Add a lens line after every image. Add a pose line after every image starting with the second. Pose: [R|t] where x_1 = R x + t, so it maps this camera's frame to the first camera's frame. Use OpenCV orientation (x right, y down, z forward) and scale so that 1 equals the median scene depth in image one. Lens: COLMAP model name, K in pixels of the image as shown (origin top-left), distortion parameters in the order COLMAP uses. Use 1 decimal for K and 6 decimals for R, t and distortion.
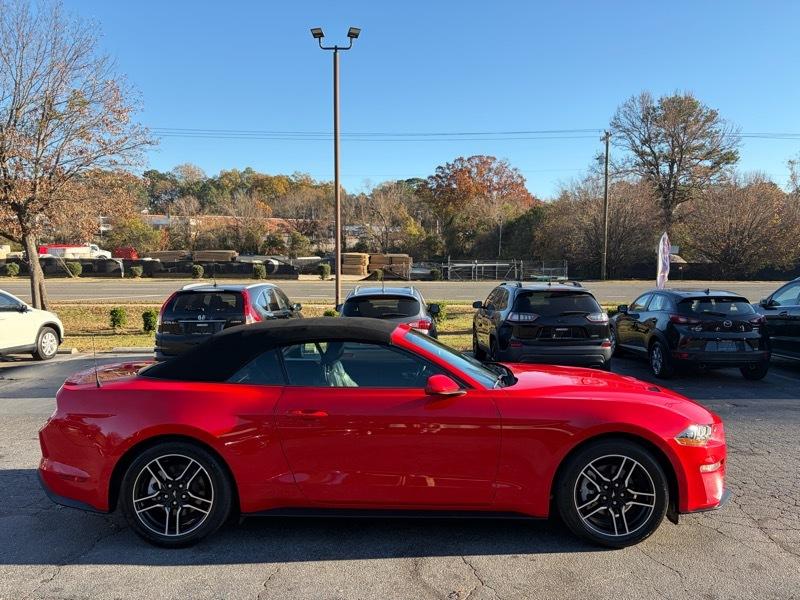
lens RADIAL K [[608.2, 0, 402.7], [0, 608.2, 294.0], [0, 0, 1]] dist [0.049805, -0.056072]
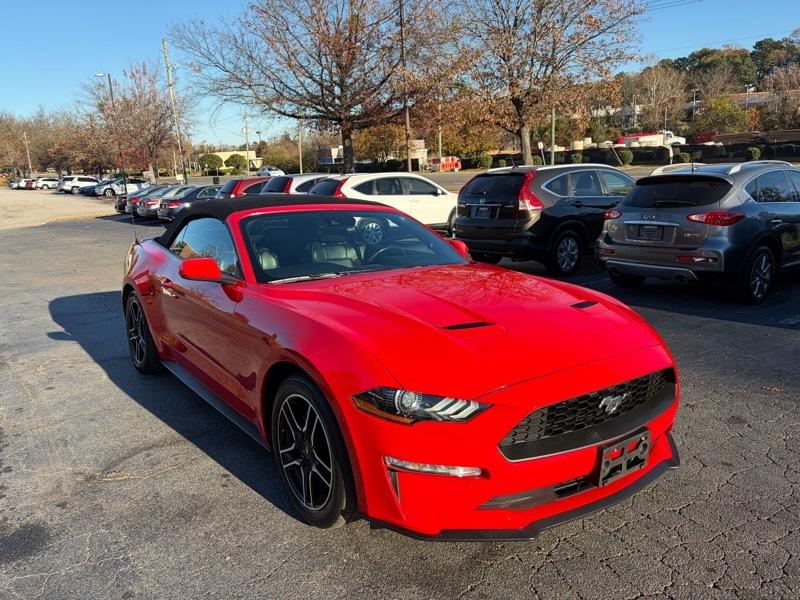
lens RADIAL K [[608.2, 0, 398.1], [0, 608.2, 299.6], [0, 0, 1]] dist [0.049805, -0.056072]
pose [[0.607455, 0.146199, -0.780784, 0.161981], [0.001940, 0.982641, 0.185506, 0.004993], [0.794352, -0.114201, 0.596627, 0.120158]]
